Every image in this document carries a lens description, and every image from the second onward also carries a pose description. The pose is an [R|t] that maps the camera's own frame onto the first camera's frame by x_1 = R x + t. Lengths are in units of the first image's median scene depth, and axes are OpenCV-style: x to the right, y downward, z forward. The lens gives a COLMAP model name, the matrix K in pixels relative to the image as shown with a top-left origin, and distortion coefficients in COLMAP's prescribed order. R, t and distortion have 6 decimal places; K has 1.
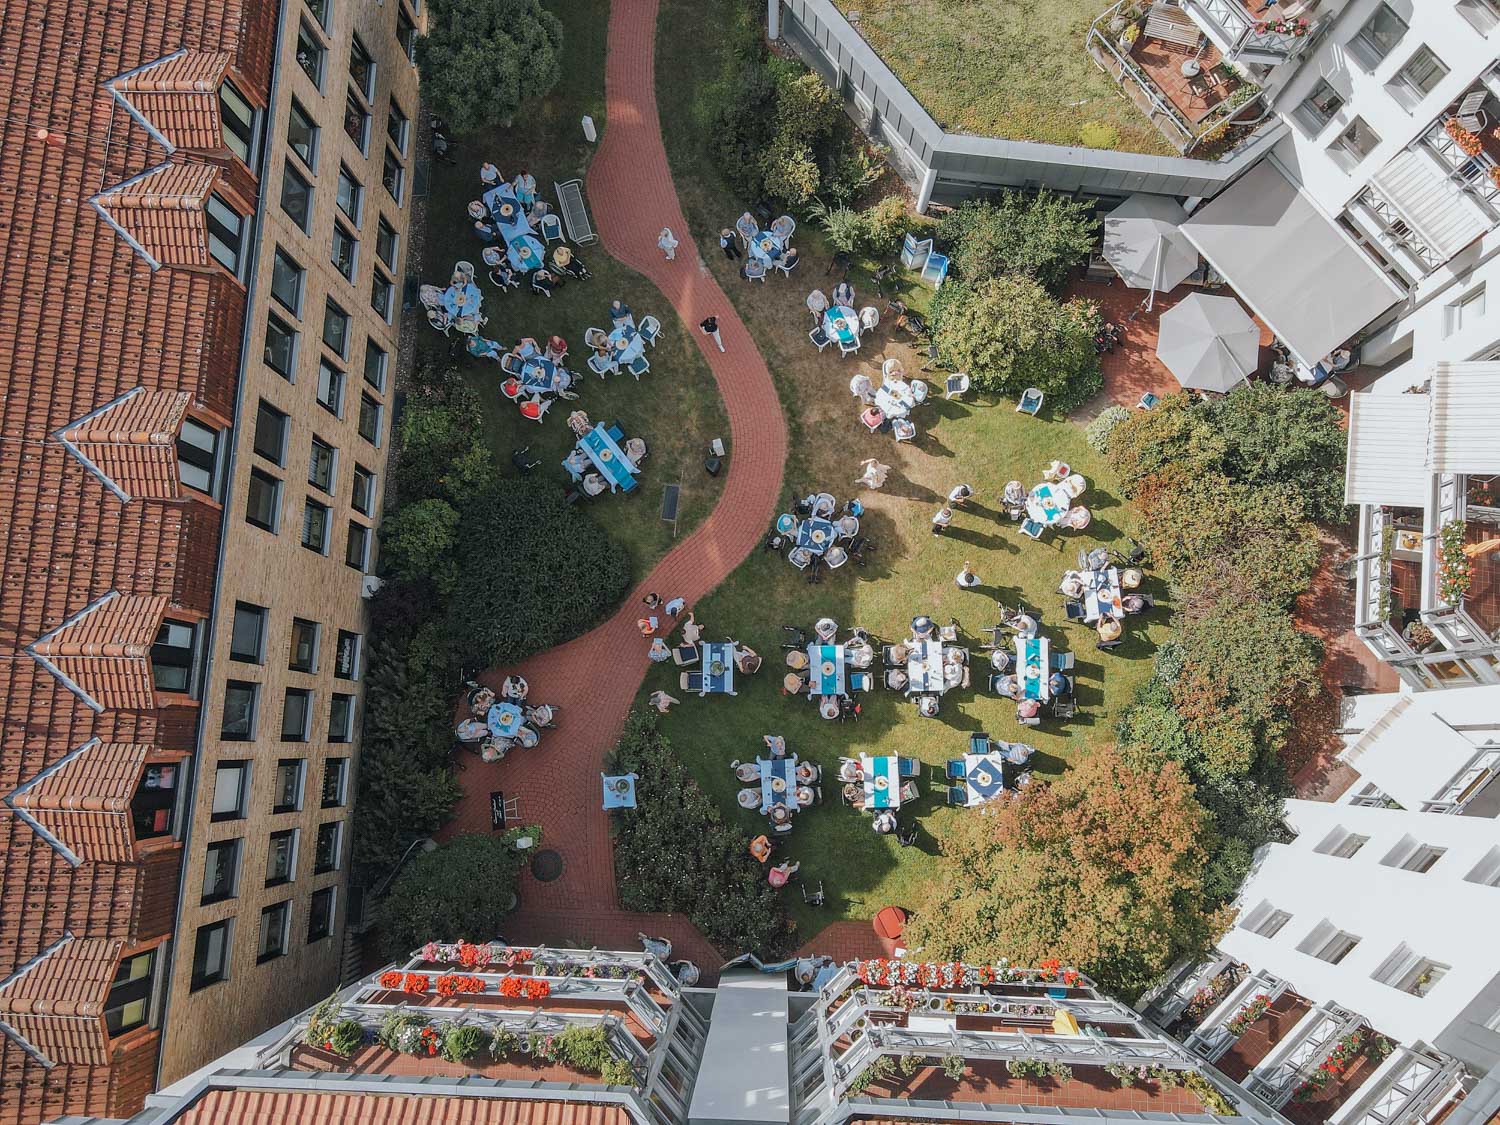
lens RADIAL K [[1051.4, 0, 752.5], [0, 1051.4, 561.4], [0, 0, 1]] dist [-0.003372, -0.001852]
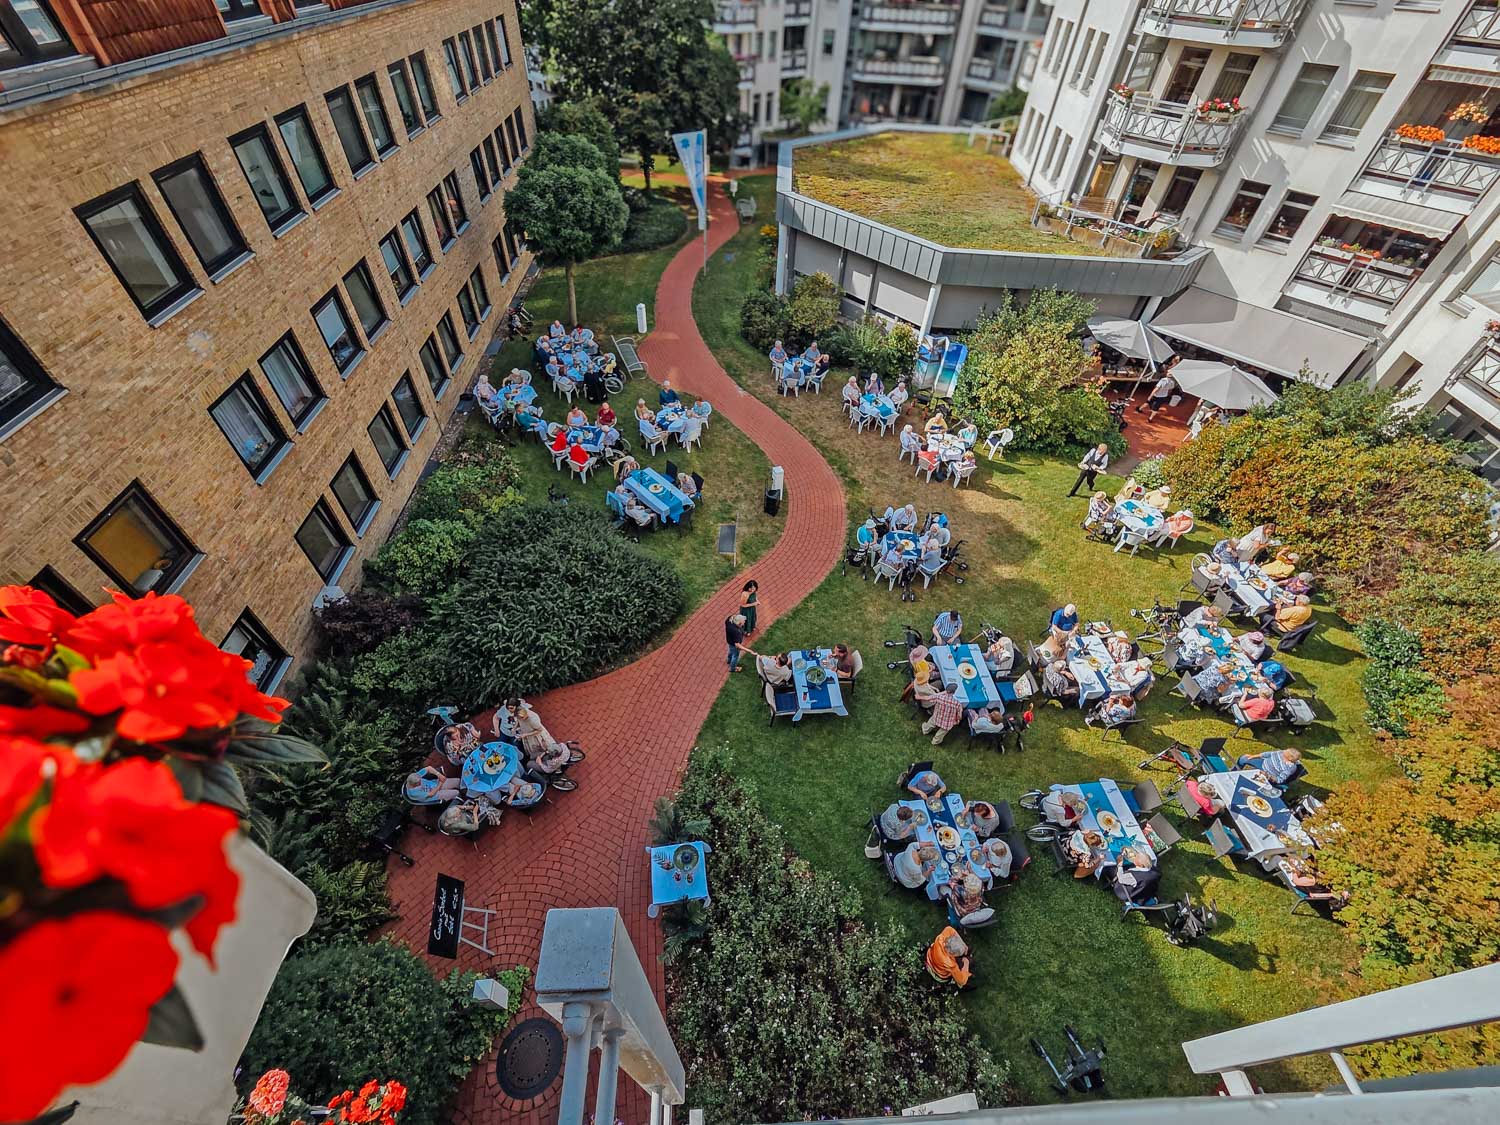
lens RADIAL K [[611.4, 0, 753.4], [0, 611.4, 564.5], [0, 0, 1]] dist [0.000271, 0.000108]
pose [[0.995055, -0.021699, 0.096930, -0.113433], [0.071639, 0.832745, -0.549003, 0.260827], [-0.068805, 0.553232, 0.830181, 0.621033]]
